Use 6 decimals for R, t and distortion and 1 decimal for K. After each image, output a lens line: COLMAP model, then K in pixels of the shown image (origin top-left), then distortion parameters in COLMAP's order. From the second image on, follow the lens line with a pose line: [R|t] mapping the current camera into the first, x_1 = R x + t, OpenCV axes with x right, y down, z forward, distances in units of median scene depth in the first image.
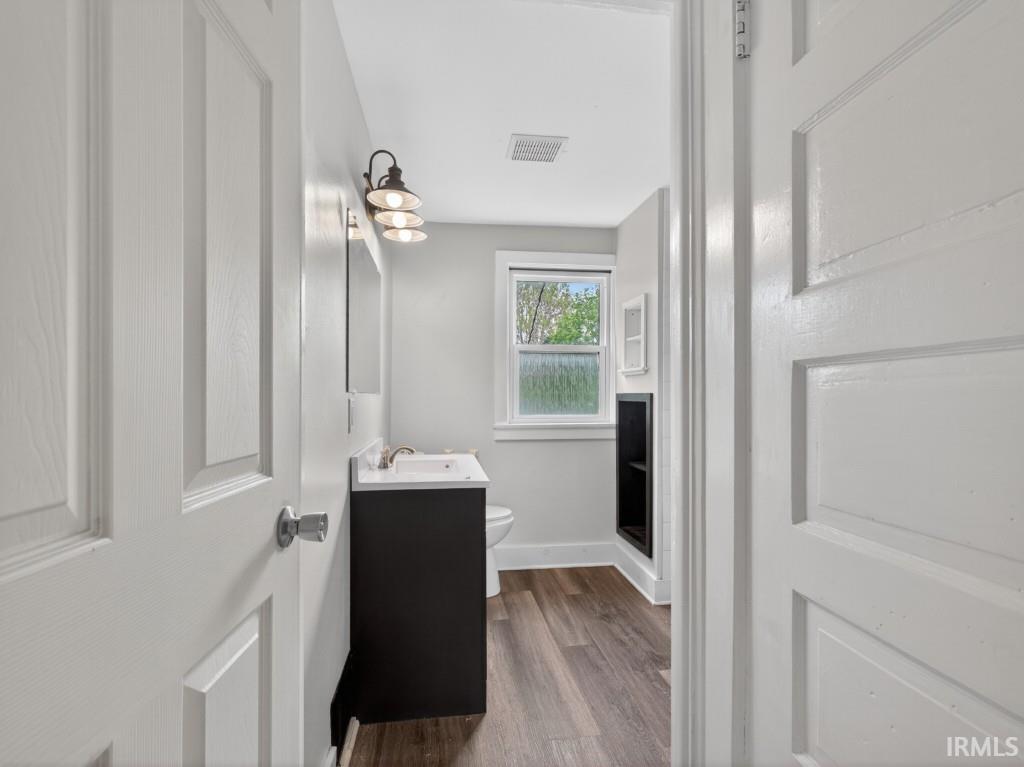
lens RADIAL K [[500.6, 0, 512.0], [0, 500.6, 383.5], [0, 0, 1]] dist [-0.003719, -0.001145]
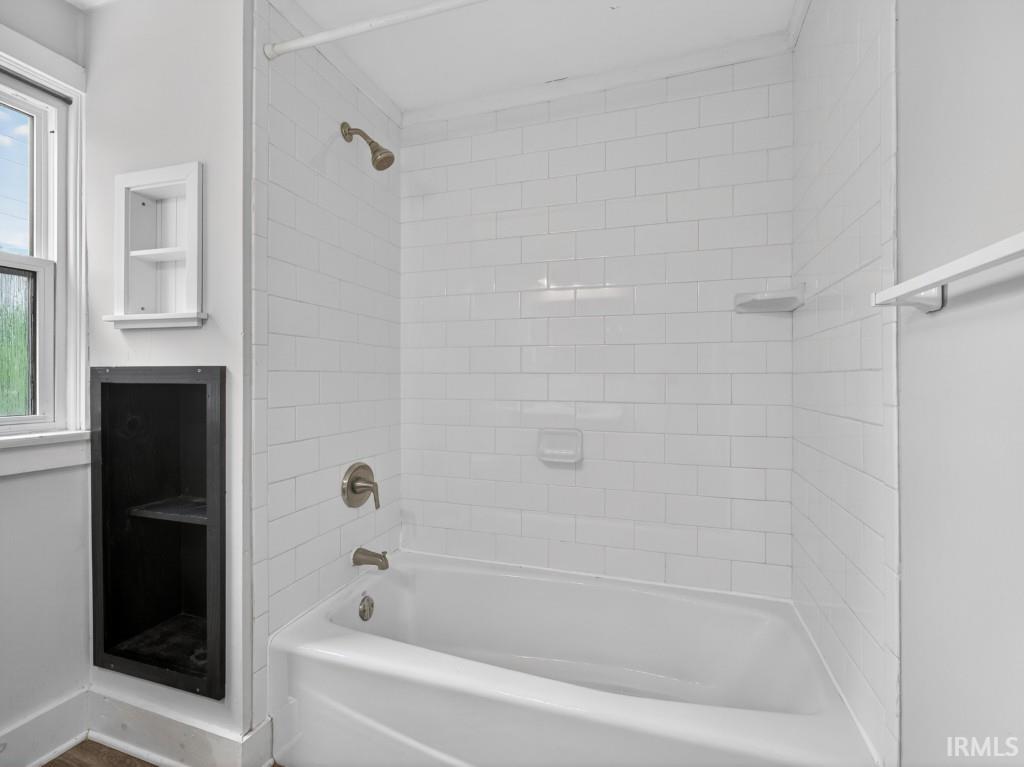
lens RADIAL K [[500.6, 0, 512.0], [0, 500.6, 383.5], [0, 0, 1]] dist [-0.003719, -0.001145]
pose [[0.450863, -0.001113, 0.892593, -0.029832], [-0.027940, 0.999492, 0.015359, 0.018053], [-0.892156, -0.031864, 0.450602, 0.457600]]
